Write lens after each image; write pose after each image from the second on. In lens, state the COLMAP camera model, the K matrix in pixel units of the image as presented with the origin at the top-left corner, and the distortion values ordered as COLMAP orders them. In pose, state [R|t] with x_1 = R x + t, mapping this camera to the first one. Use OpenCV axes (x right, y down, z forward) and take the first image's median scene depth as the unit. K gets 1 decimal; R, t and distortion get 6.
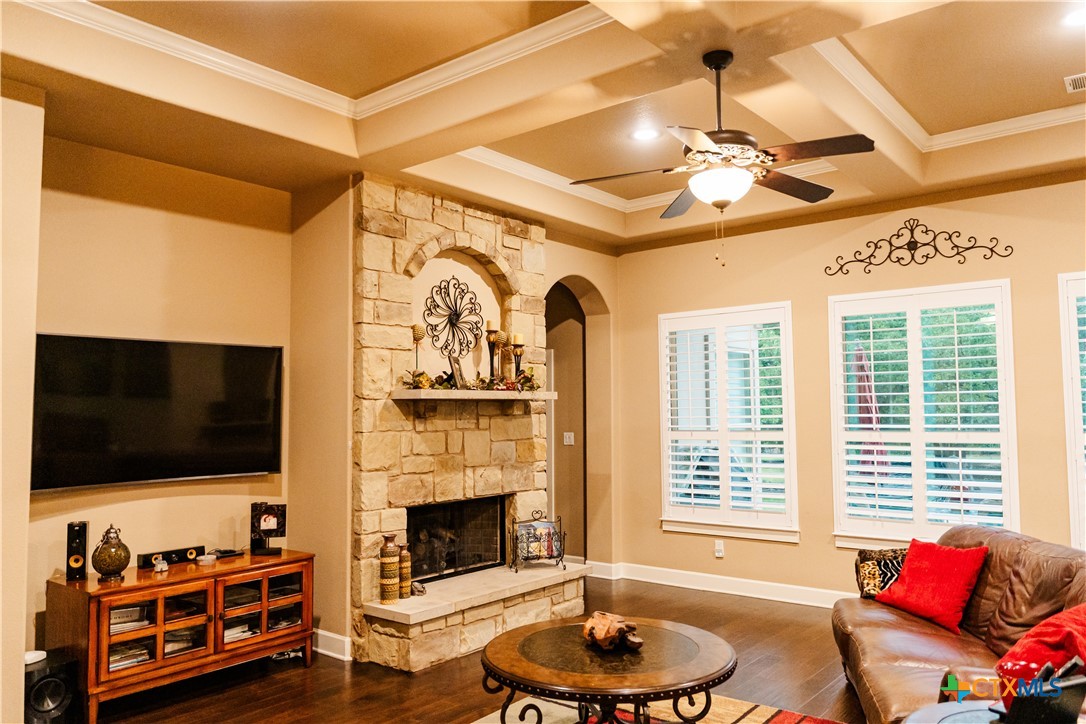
lens RADIAL K [[772.3, 0, 541.5], [0, 772.3, 367.0], [0, 0, 1]] dist [-0.005120, -0.002662]
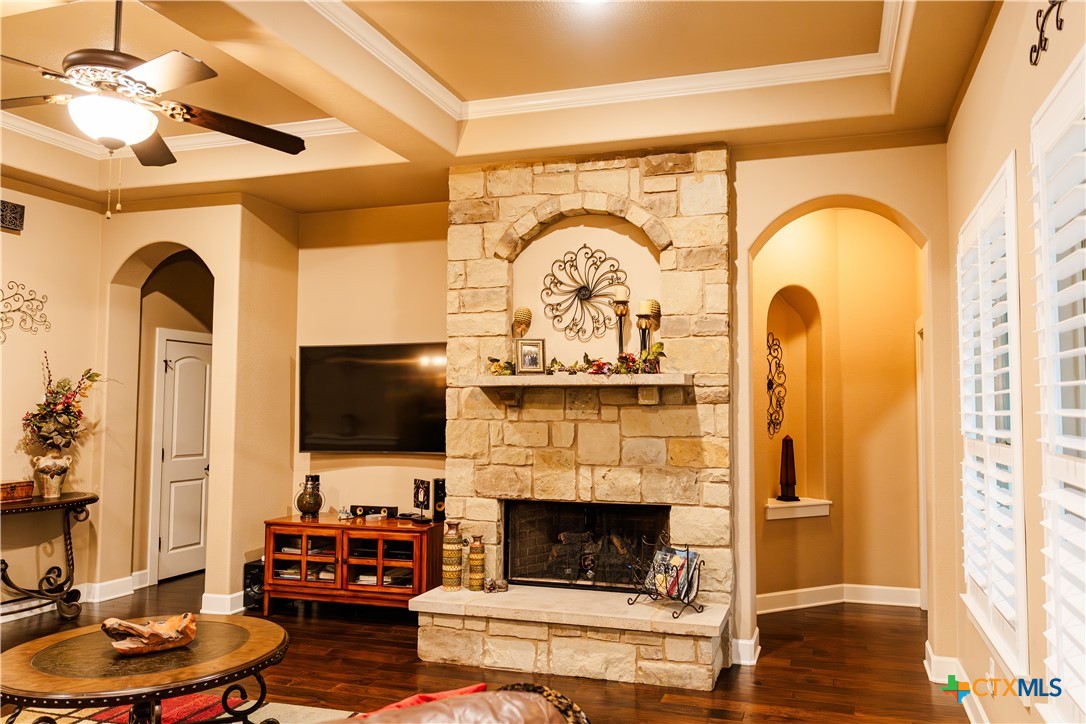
lens RADIAL K [[772.3, 0, 546.4], [0, 772.3, 359.7], [0, 0, 1]] dist [-0.005120, -0.002662]
pose [[0.390865, -0.043162, -0.919435, 0.685773], [0.048208, 0.998489, -0.026379, 0.033922], [0.919185, -0.034014, 0.392355, 0.633997]]
